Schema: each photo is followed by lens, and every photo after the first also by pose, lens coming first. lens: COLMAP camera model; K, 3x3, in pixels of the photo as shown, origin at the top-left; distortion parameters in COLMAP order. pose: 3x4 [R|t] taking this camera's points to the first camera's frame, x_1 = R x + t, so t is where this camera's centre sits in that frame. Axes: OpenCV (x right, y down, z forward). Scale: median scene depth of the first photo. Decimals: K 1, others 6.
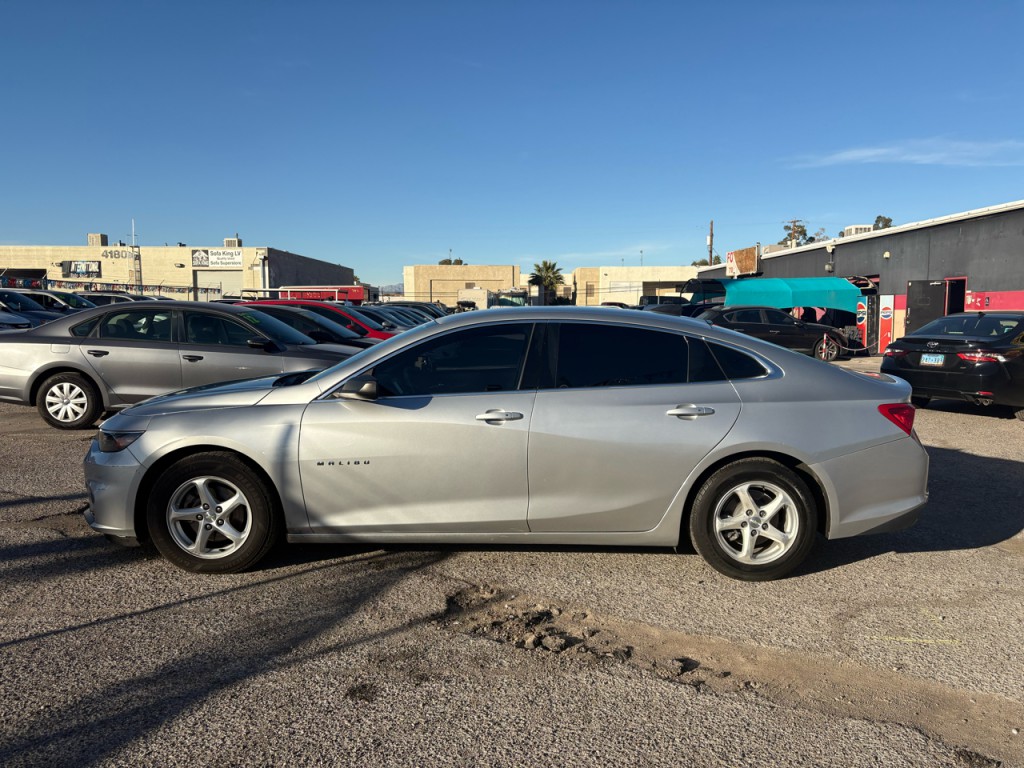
lens RADIAL K [[770.4, 0, 513.6], [0, 770.4, 382.7], [0, 0, 1]] dist [0.051538, -0.059944]
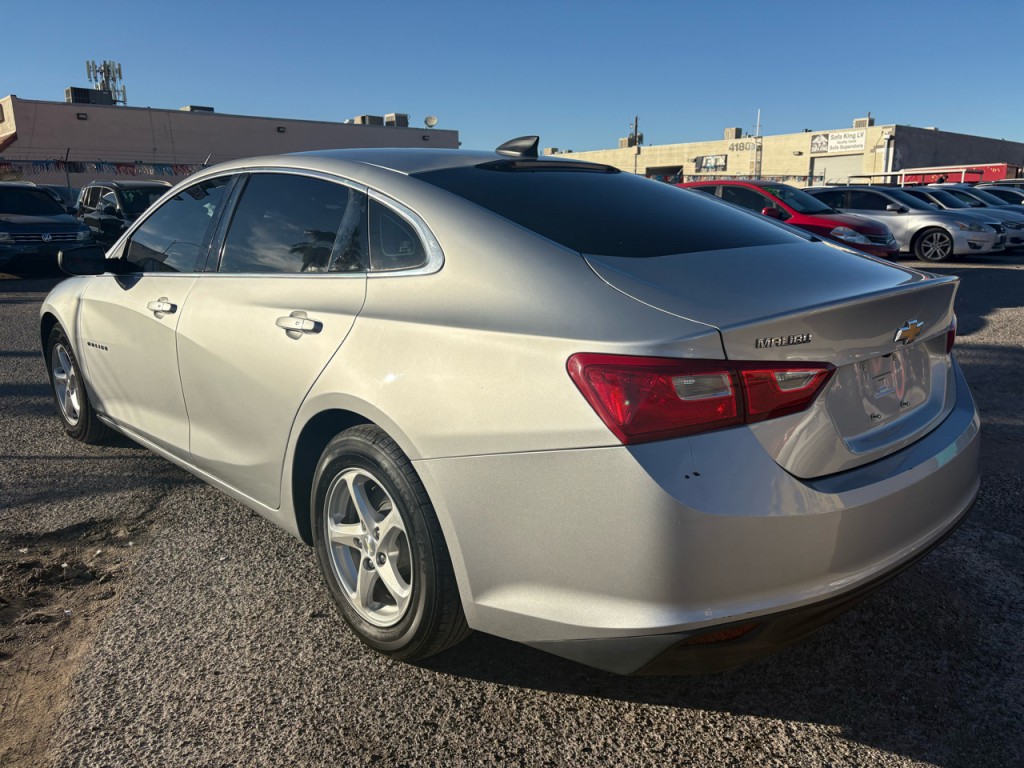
lens RADIAL K [[770.4, 0, 511.4], [0, 770.4, 387.4], [0, 0, 1]] dist [0.051538, -0.059944]
pose [[0.688990, 0.148025, -0.709494, 0.054114], [-0.047098, 0.985997, 0.159976, -0.000973], [0.723239, -0.076806, 0.686314, 0.052996]]
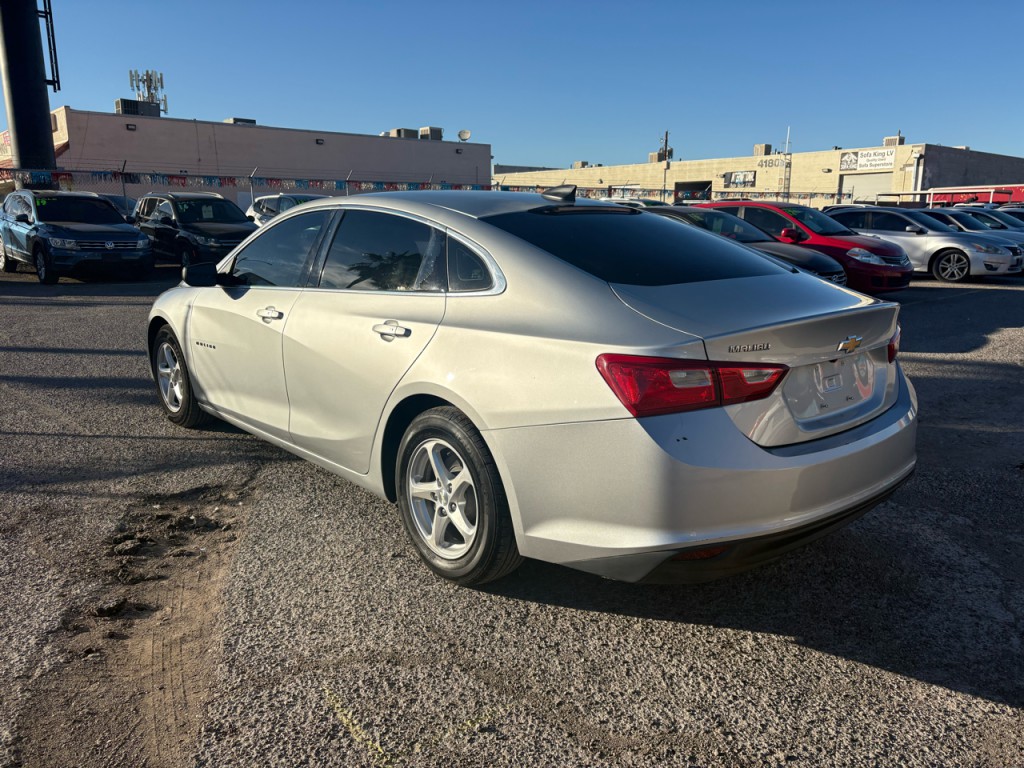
lens RADIAL K [[770.4, 0, 514.9], [0, 770.4, 383.7], [0, 0, 1]] dist [0.051538, -0.059944]
pose [[0.665607, 0.149781, -0.731118, 0.062316], [-0.064081, 0.987506, 0.143967, -0.001782], [0.743546, -0.048974, 0.666889, 0.043649]]
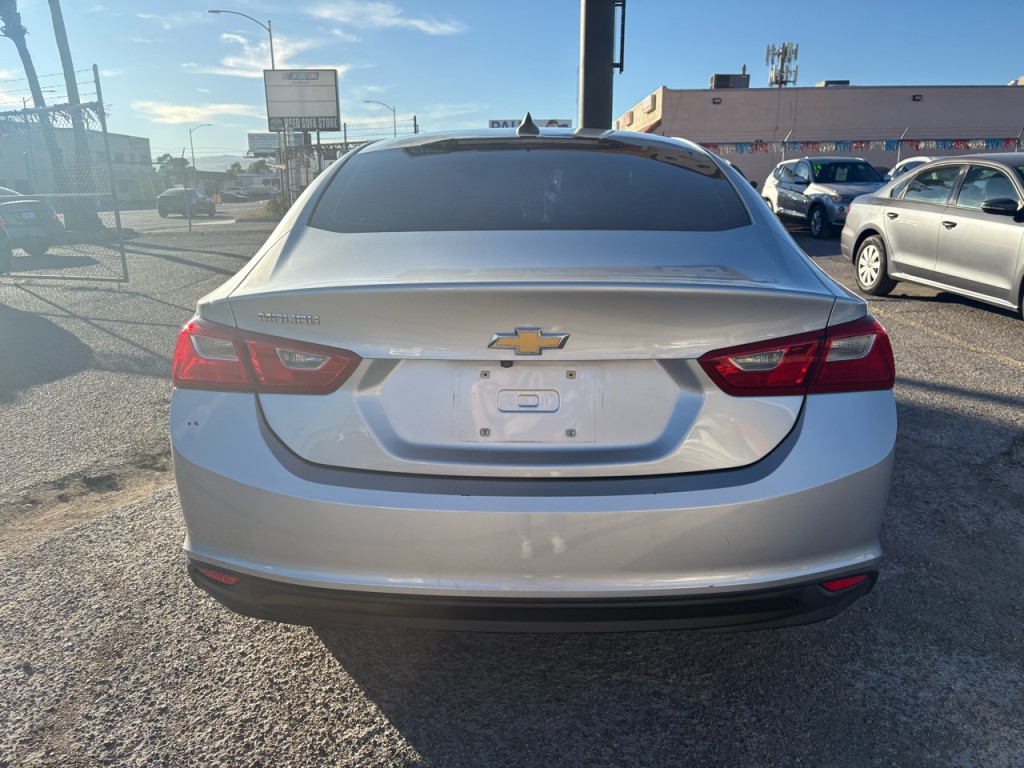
lens RADIAL K [[770.4, 0, 504.8], [0, 770.4, 389.7], [0, 0, 1]] dist [0.051538, -0.059944]
pose [[-0.025619, 0.241375, -0.970094, 0.068856], [-0.084603, 0.966407, 0.242692, -0.003679], [0.996085, 0.088291, -0.004337, 0.088397]]
